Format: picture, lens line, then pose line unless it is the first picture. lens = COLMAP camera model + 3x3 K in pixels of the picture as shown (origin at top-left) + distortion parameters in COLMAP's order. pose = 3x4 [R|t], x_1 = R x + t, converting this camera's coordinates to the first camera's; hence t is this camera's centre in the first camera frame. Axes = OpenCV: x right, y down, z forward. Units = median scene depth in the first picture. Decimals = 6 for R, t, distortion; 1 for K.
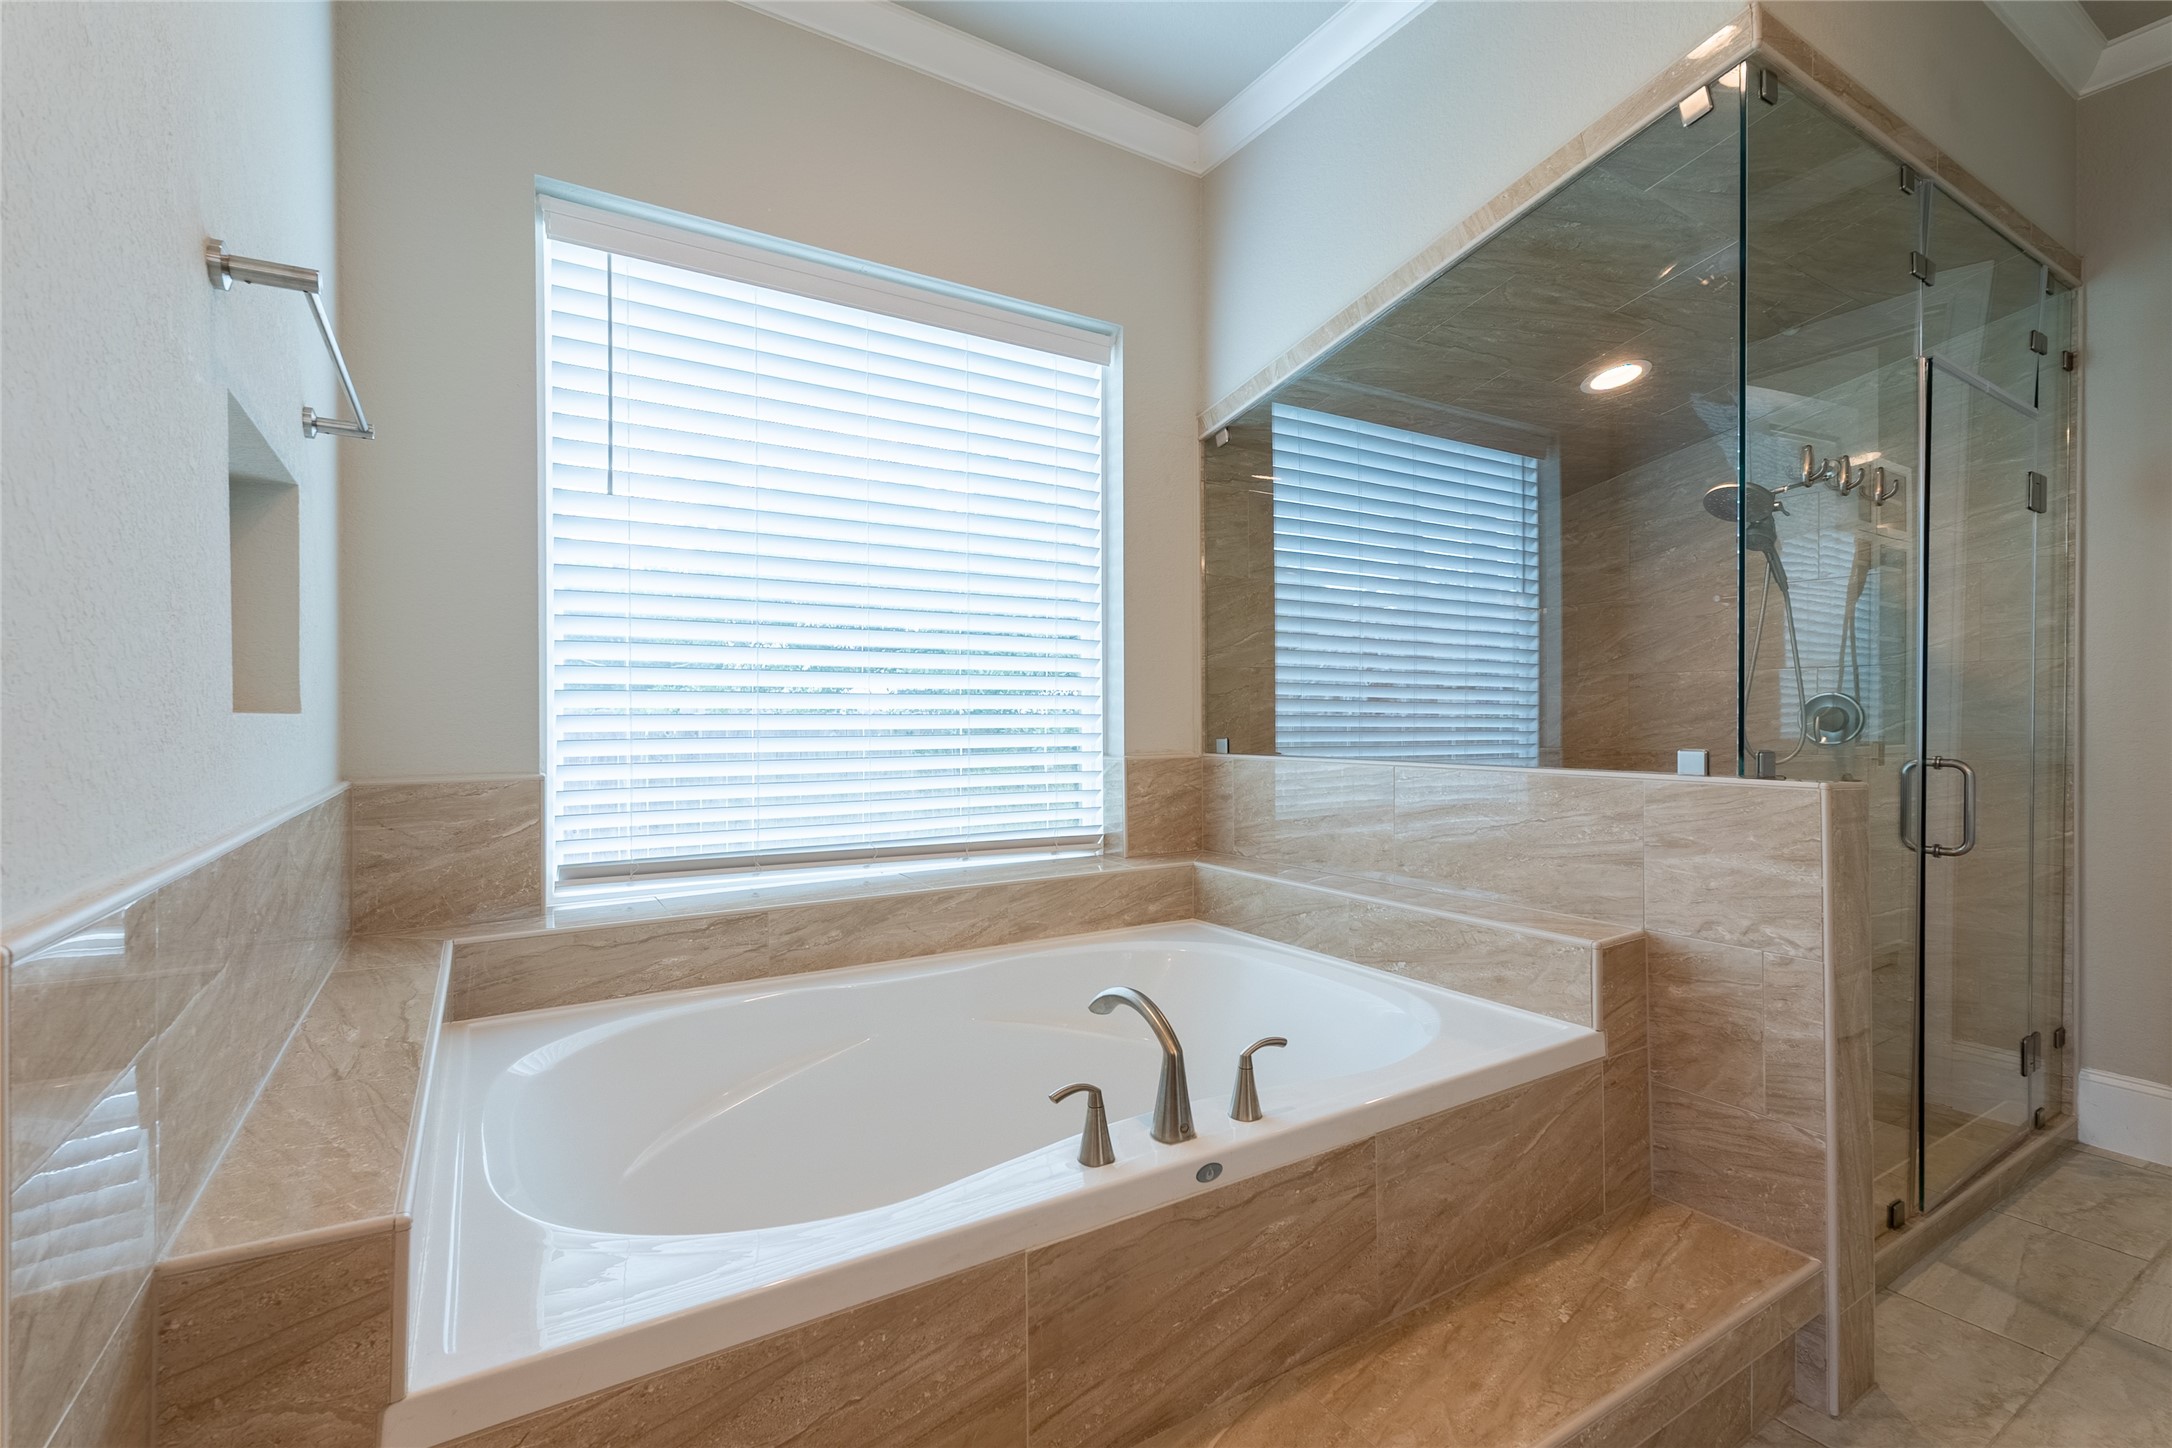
lens RADIAL K [[926.8, 0, 1076.1], [0, 926.8, 713.0], [0, 0, 1]] dist [0.008232, -0.000611]
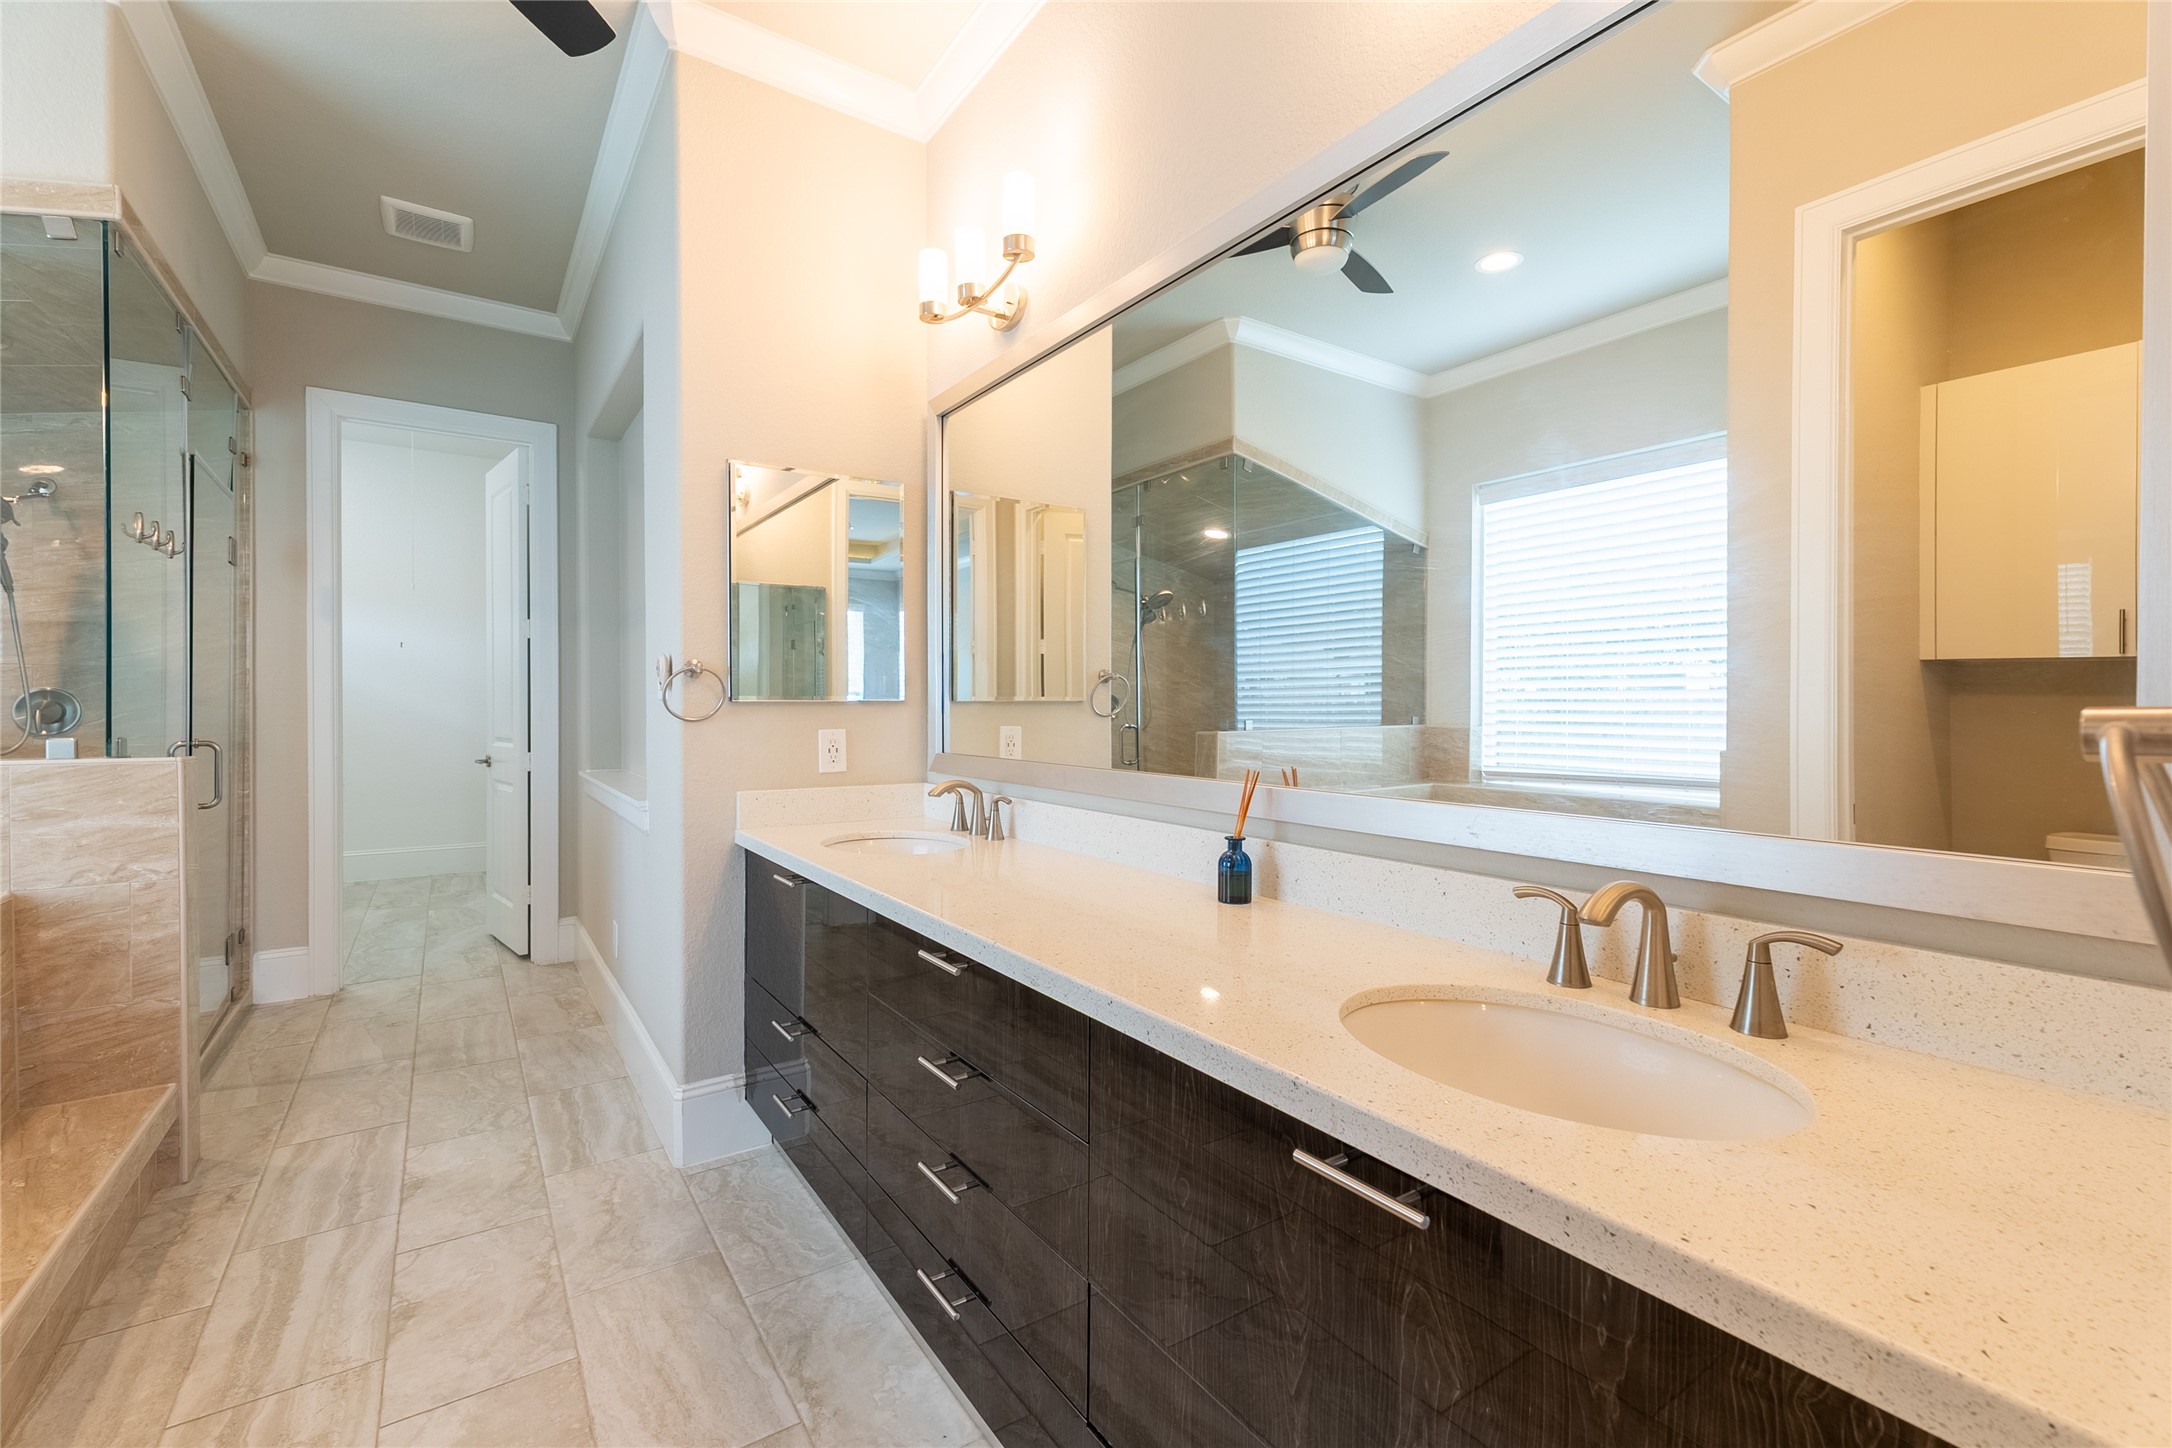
lens RADIAL K [[926.8, 0, 1076.1], [0, 926.8, 713.0], [0, 0, 1]] dist [0.008232, -0.000611]
pose [[-0.048490, -0.008434, 0.998788, -0.673128], [-0.002065, 0.999963, 0.008344, -0.008558], [-0.998822, -0.001658, -0.048506, -0.311856]]
